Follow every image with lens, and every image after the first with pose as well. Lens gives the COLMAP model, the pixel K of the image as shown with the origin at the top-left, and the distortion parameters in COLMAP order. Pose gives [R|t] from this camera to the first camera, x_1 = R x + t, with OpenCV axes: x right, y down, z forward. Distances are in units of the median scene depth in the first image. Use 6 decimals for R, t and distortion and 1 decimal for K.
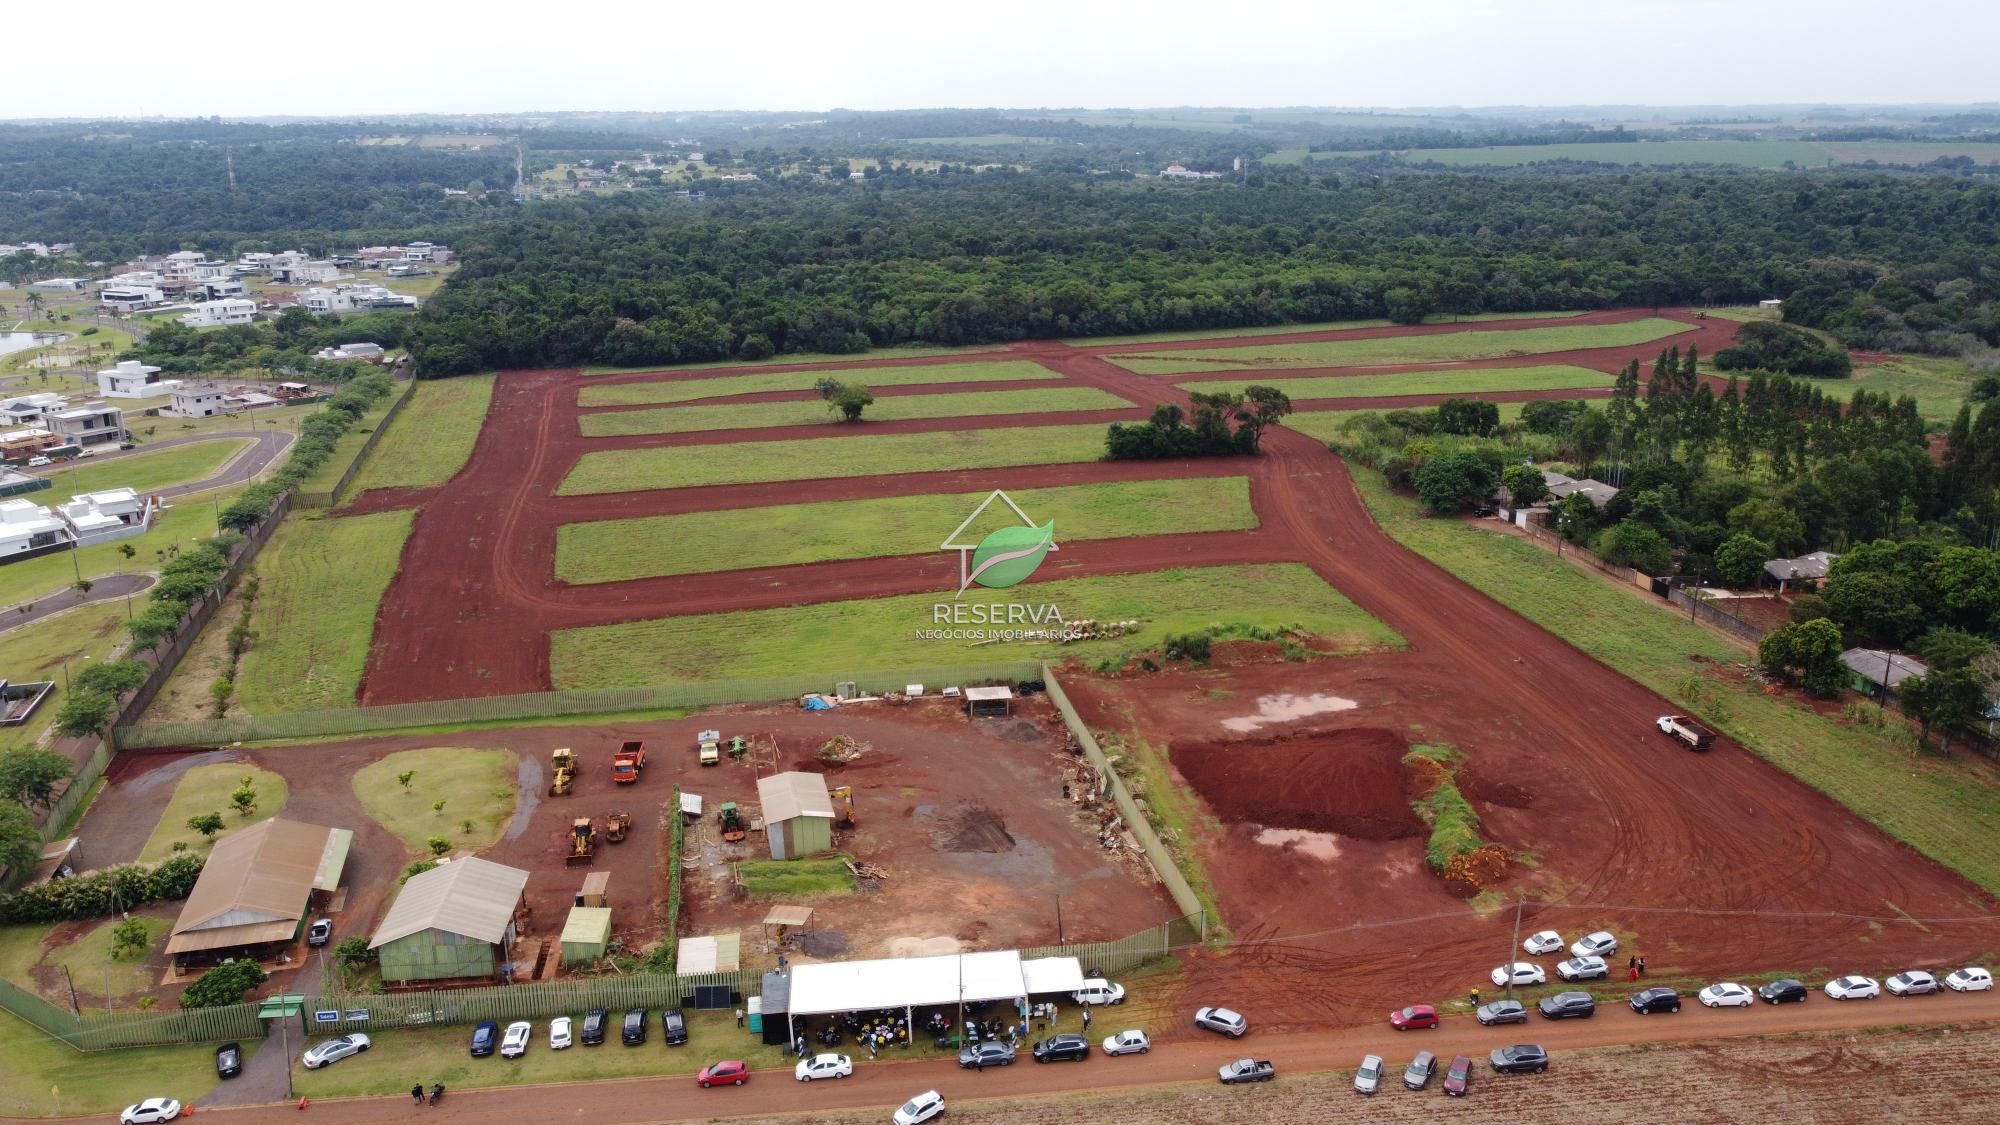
lens RADIAL K [[1520.9, 0, 993.7], [0, 1520.9, 564.4], [0, 0, 1]] dist [-0.012350, 0.009938]
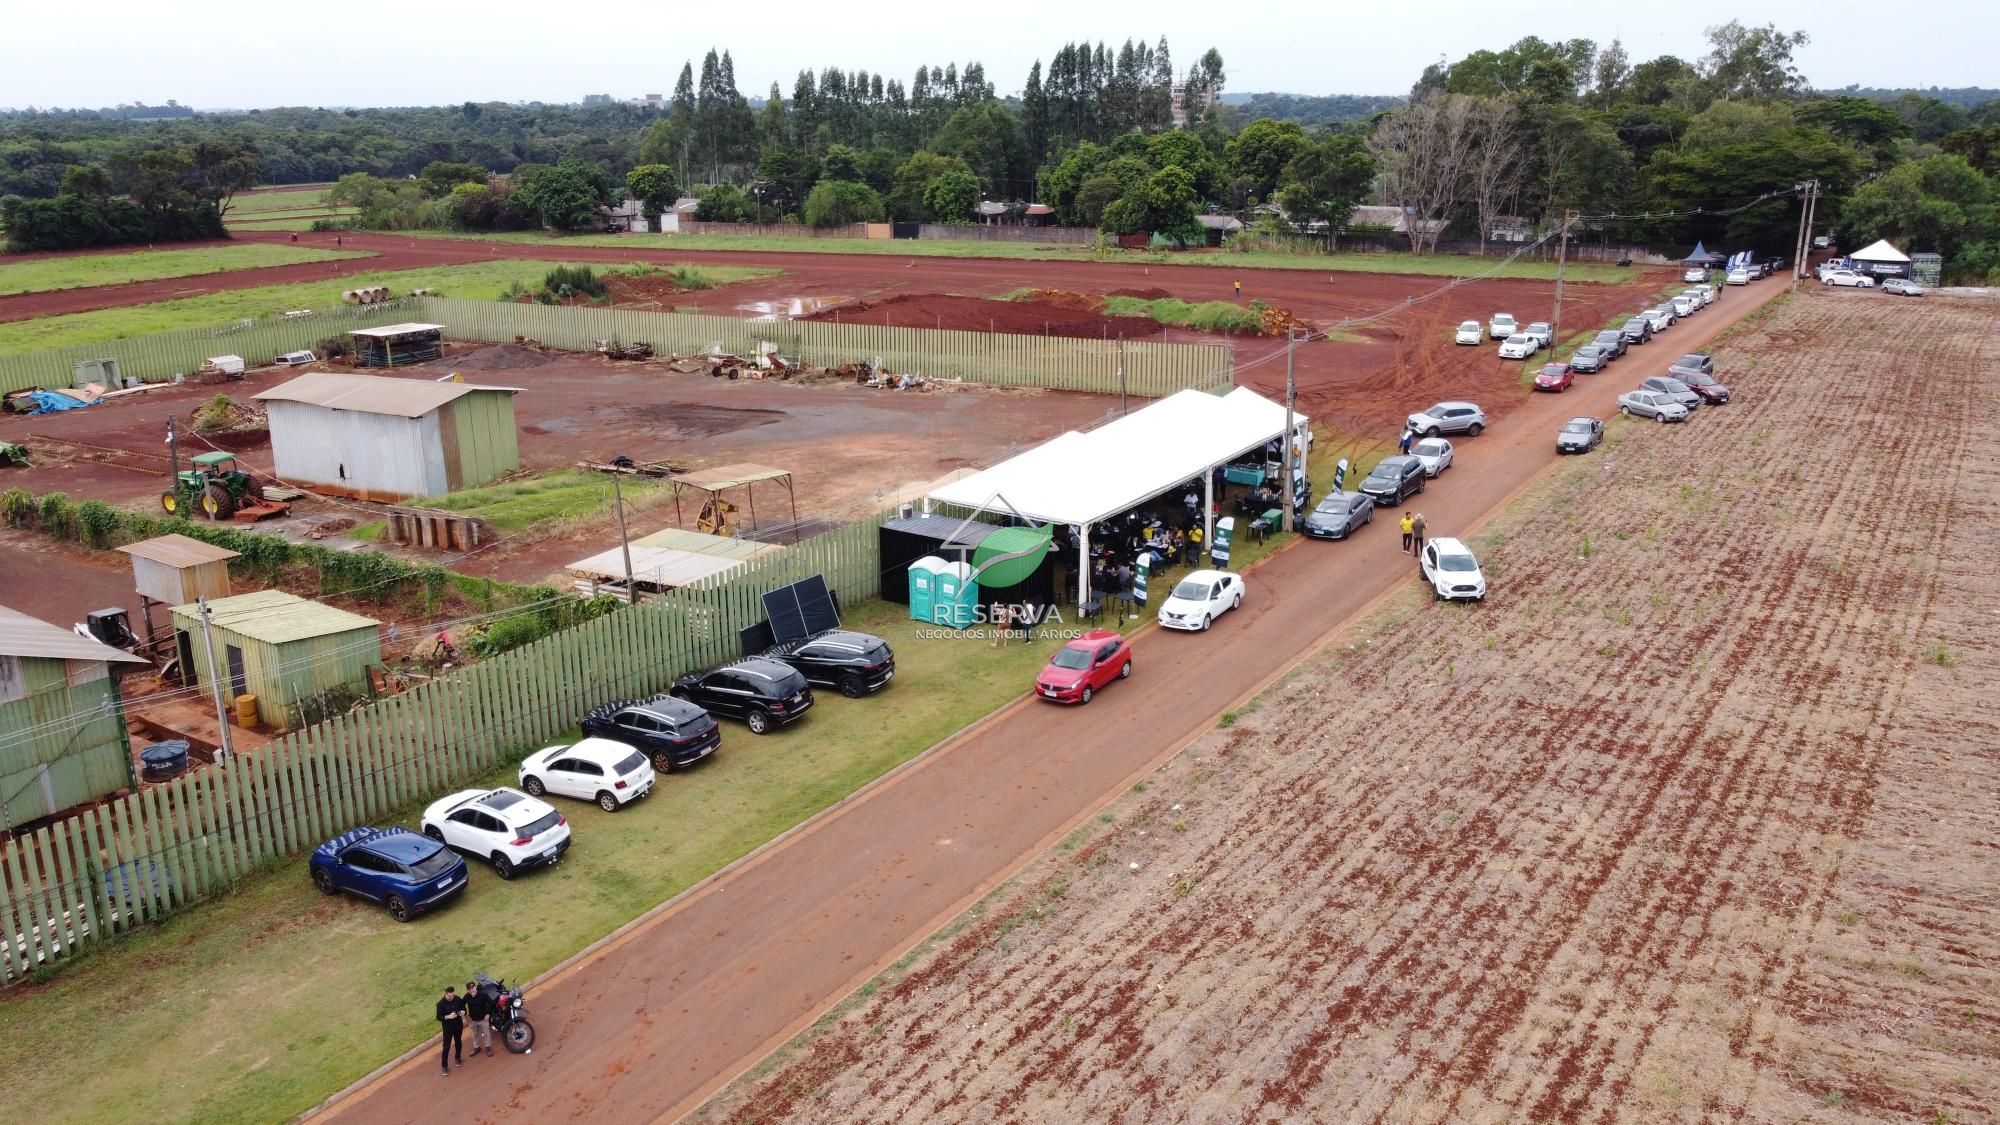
lens RADIAL K [[1522.4, 0, 994.7], [0, 1522.4, 561.7], [0, 0, 1]] dist [-0.014075, 0.011458]
pose [[0.633201, -0.217073, 0.742924, -0.101384], [0.222586, 0.970388, 0.093823, 0.055406], [-0.741291, 0.105956, 0.662768, 0.156220]]
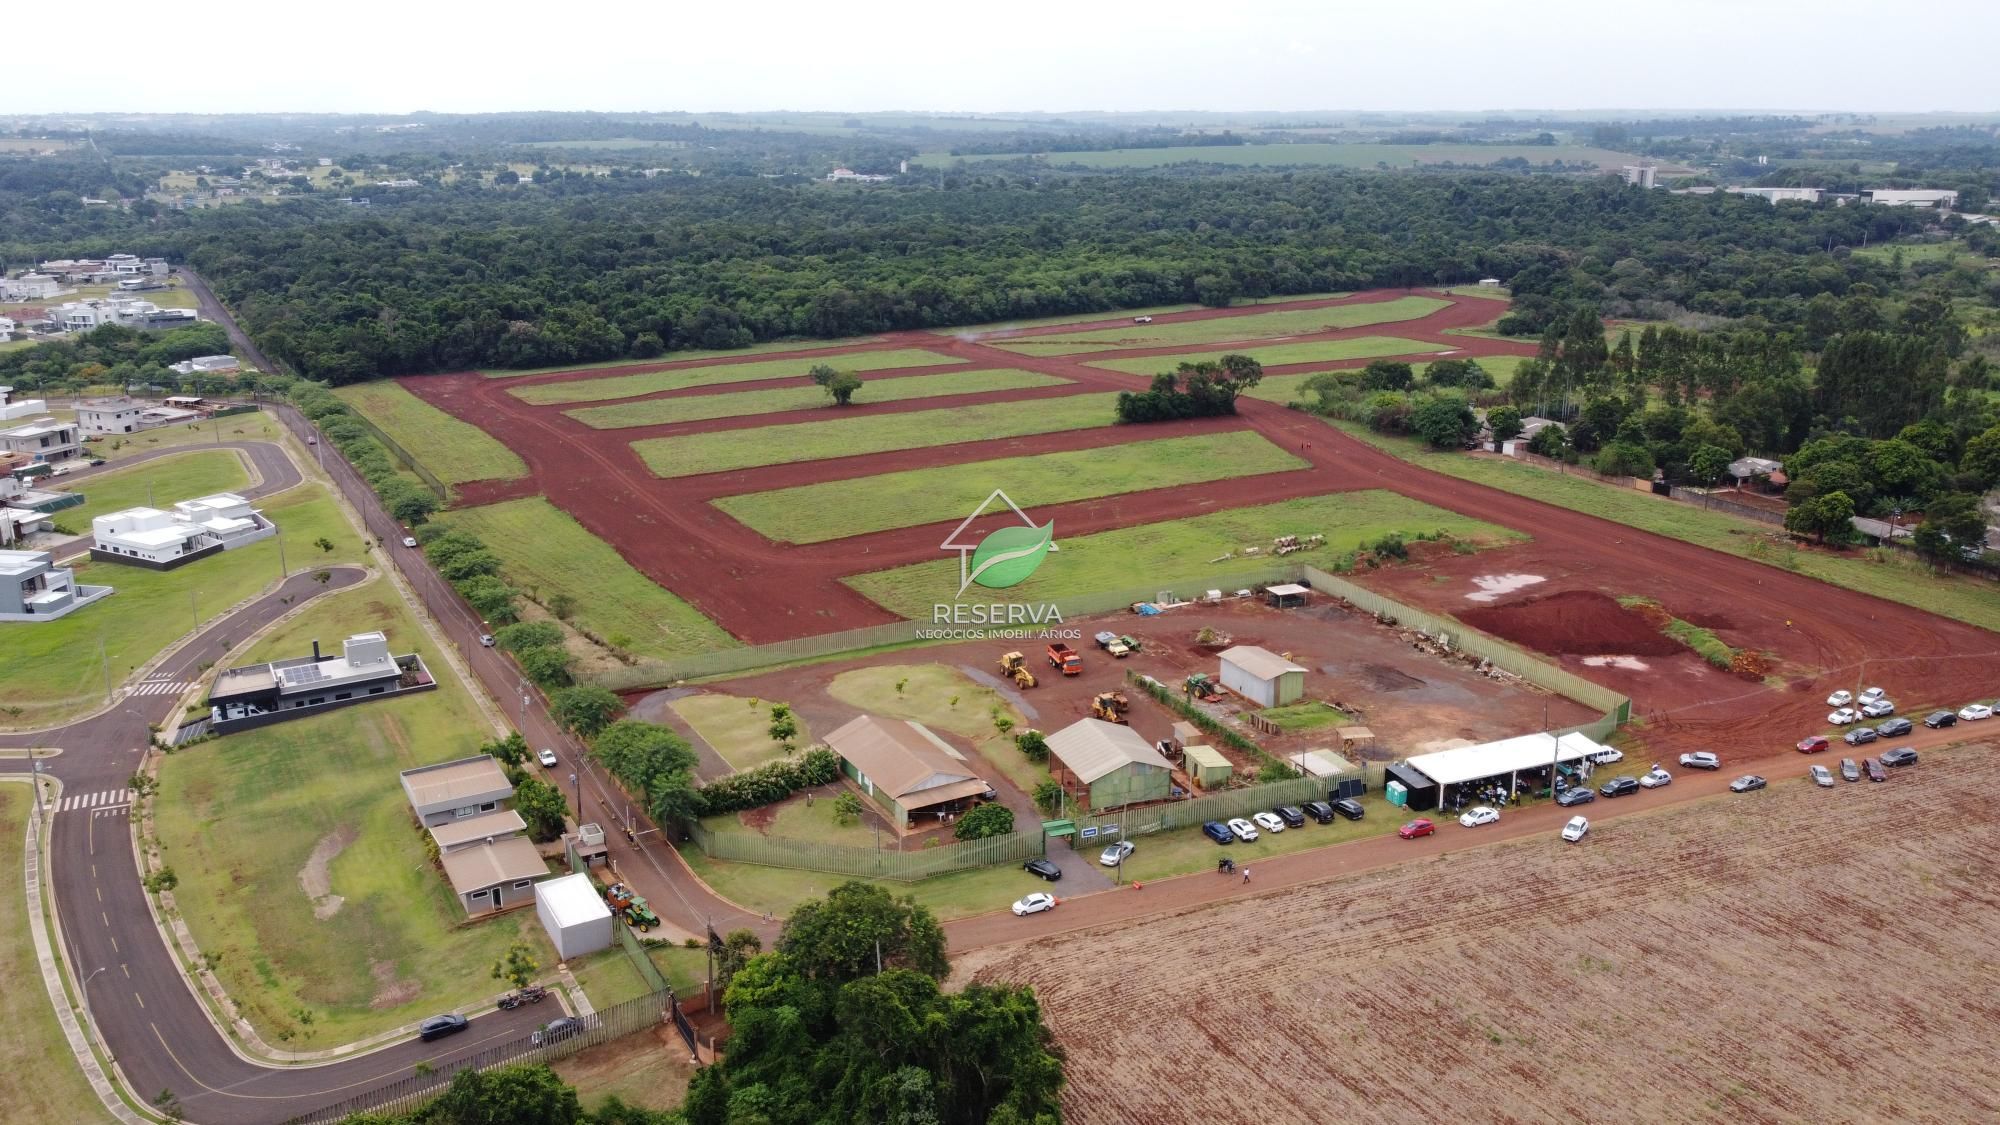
lens RADIAL K [[1520.9, 0, 993.7], [0, 1520.9, 564.4], [0, 0, 1]] dist [-0.012350, 0.009938]
pose [[0.966513, -0.068487, 0.247309, -0.180764], [0.069075, 0.997592, 0.006305, 0.013408], [-0.247146, 0.010989, 0.968916, -0.047814]]
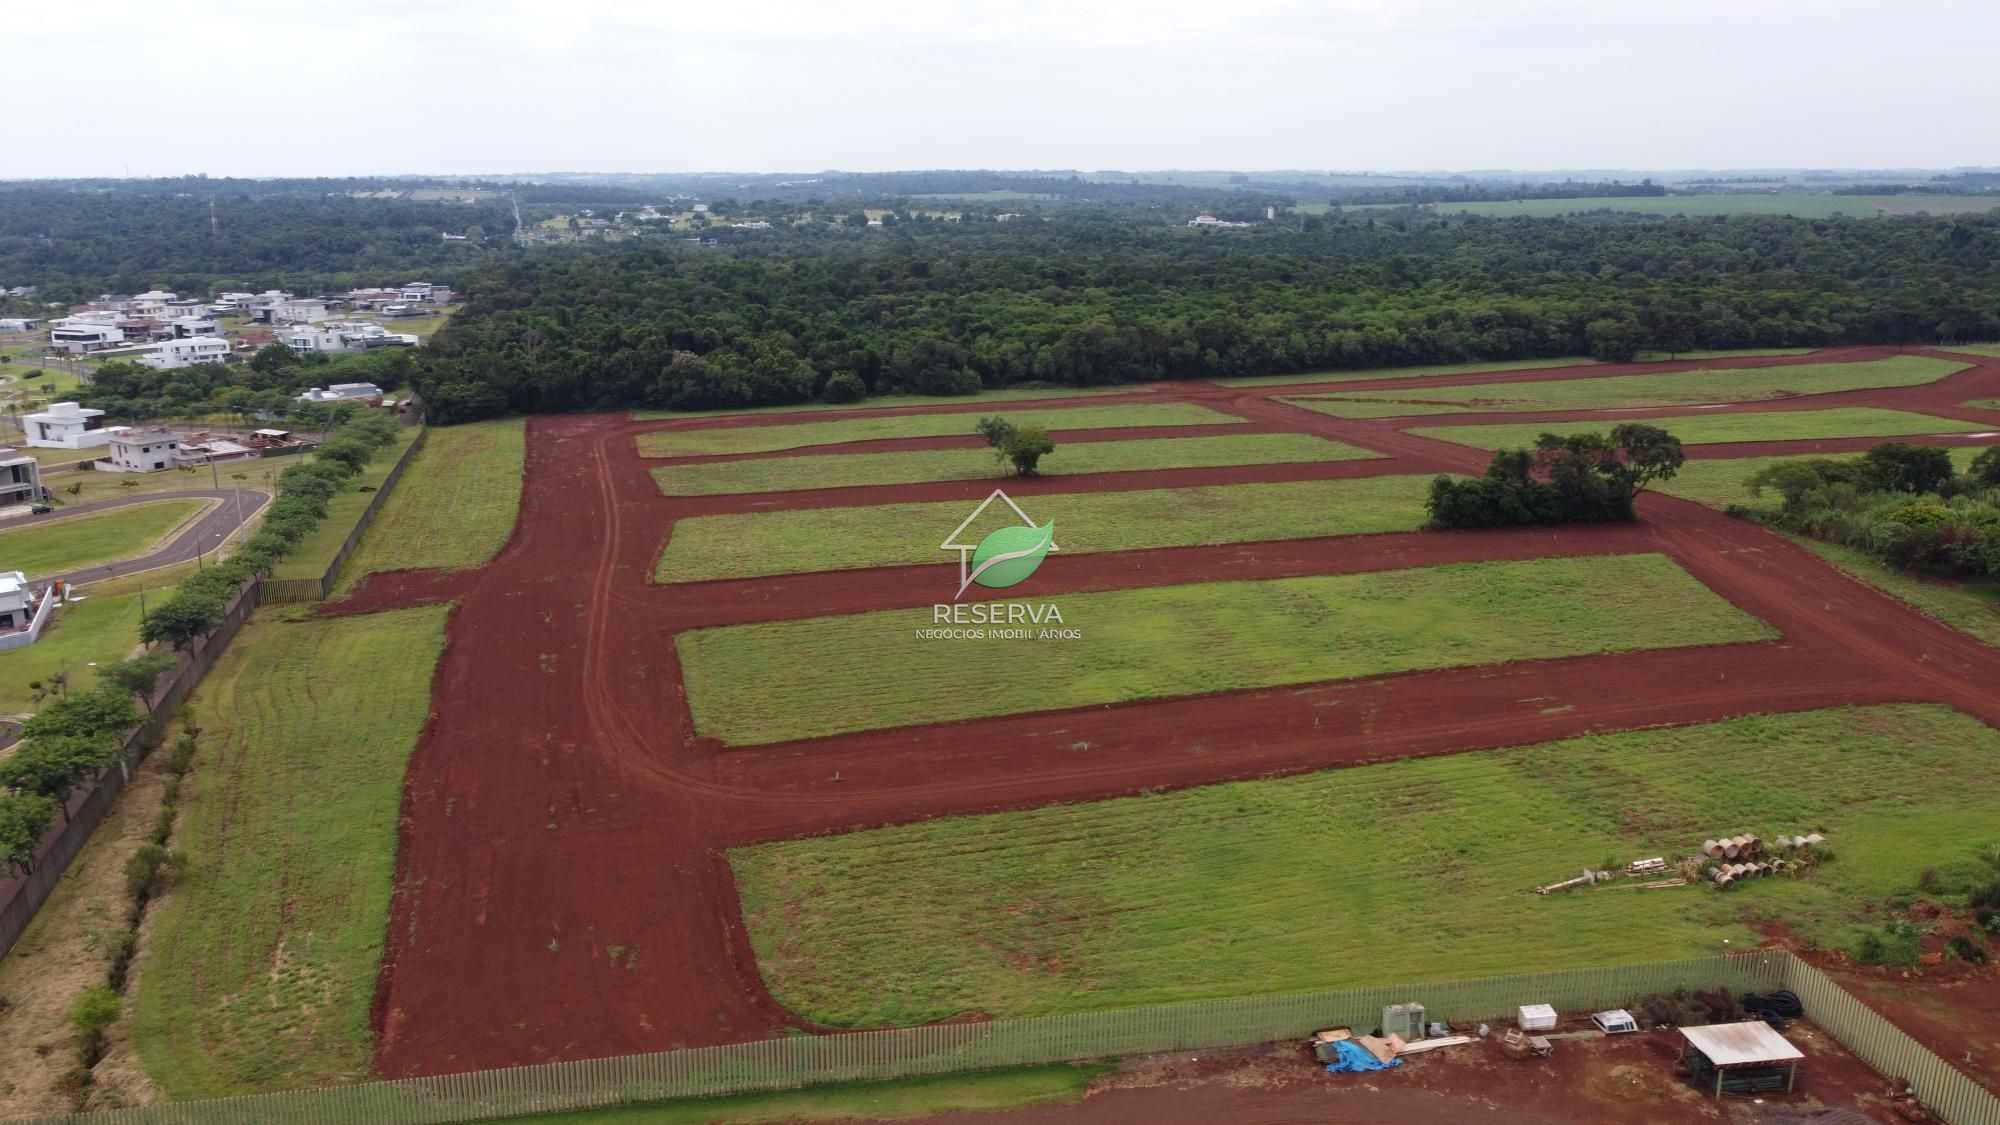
lens RADIAL K [[1520.0, 0, 991.0], [0, 1520.0, 565.8], [0, 0, 1]] dist [-0.010722, 0.004937]
pose [[0.999956, -0.000929, 0.009366, -0.079511], [0.001295, 0.999233, -0.039139, -0.014485], [-0.009322, 0.039150, 0.999190, 0.178109]]
